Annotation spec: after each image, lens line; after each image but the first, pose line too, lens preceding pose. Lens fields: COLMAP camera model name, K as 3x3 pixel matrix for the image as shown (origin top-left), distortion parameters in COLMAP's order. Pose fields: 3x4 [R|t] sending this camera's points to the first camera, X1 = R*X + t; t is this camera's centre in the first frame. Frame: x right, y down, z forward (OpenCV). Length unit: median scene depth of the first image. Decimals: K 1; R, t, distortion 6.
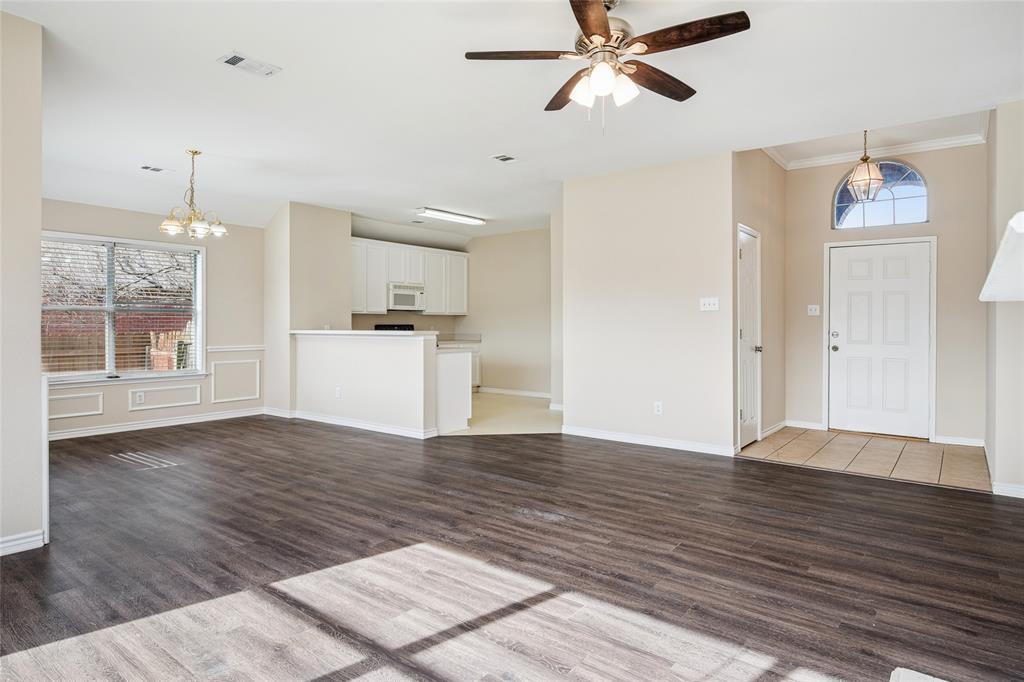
lens RADIAL K [[580.8, 0, 512.1], [0, 580.8, 325.3], [0, 0, 1]] dist [0.000149, -0.000308]
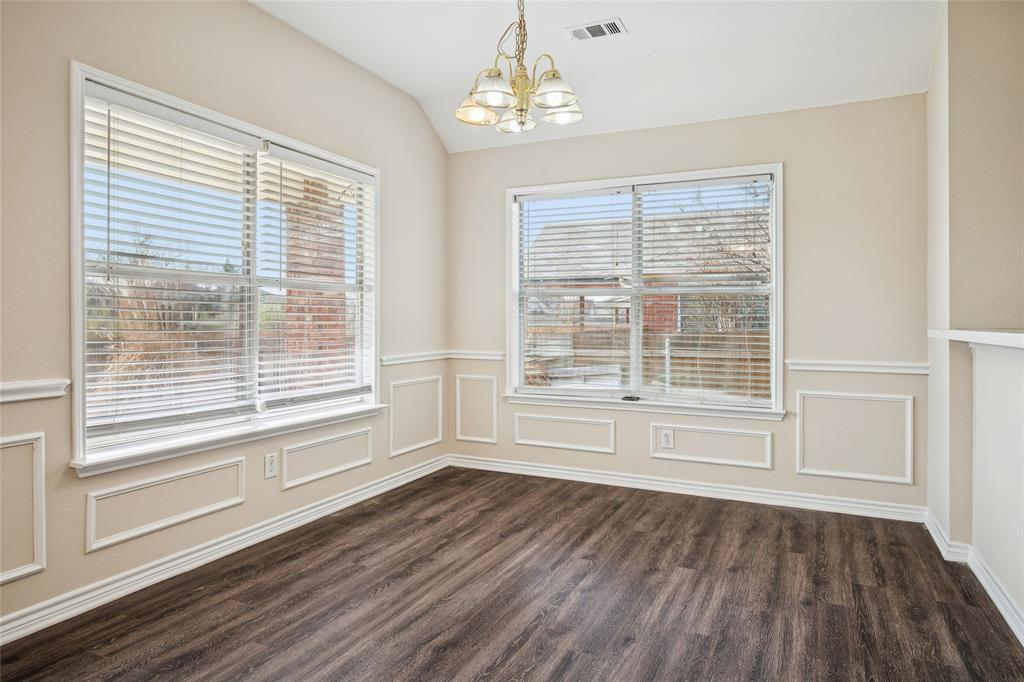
lens RADIAL K [[631.2, 0, 510.9], [0, 631.2, 314.8], [0, 0, 1]] dist [-0.000931, 0.000268]
pose [[0.213672, -0.004266, -0.976896, -0.089524], [-0.005906, 0.999967, -0.005658, 0.006492], [0.976888, 0.006978, 0.213640, 1.409831]]
